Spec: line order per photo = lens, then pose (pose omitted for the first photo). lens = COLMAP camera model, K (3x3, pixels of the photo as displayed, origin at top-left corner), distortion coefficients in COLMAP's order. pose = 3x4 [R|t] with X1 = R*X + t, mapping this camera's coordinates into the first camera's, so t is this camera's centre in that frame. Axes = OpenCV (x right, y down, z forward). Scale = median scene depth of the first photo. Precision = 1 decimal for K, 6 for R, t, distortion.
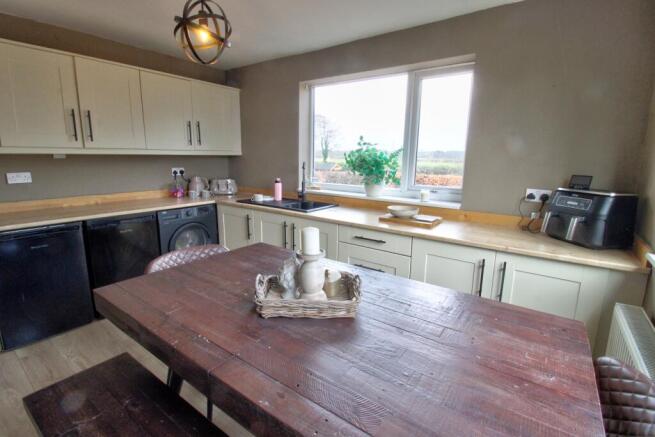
lens RADIAL K [[306.4, 0, 329.8], [0, 306.4, 211.3], [0, 0, 1]] dist [-0.004019, -0.010983]
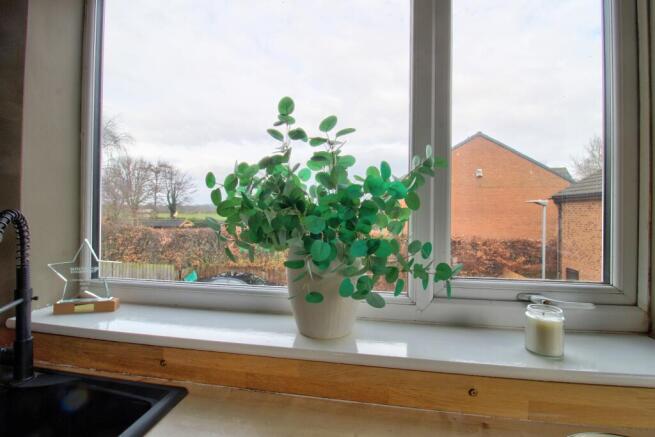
lens RADIAL K [[306.4, 0, 334.5], [0, 306.4, 210.0], [0, 0, 1]] dist [-0.004019, -0.010983]
pose [[0.891280, -0.005681, 0.453418, 0.032032], [0.087149, 0.983427, -0.158987, -0.138774], [-0.445000, 0.181217, 0.877003, 0.909896]]
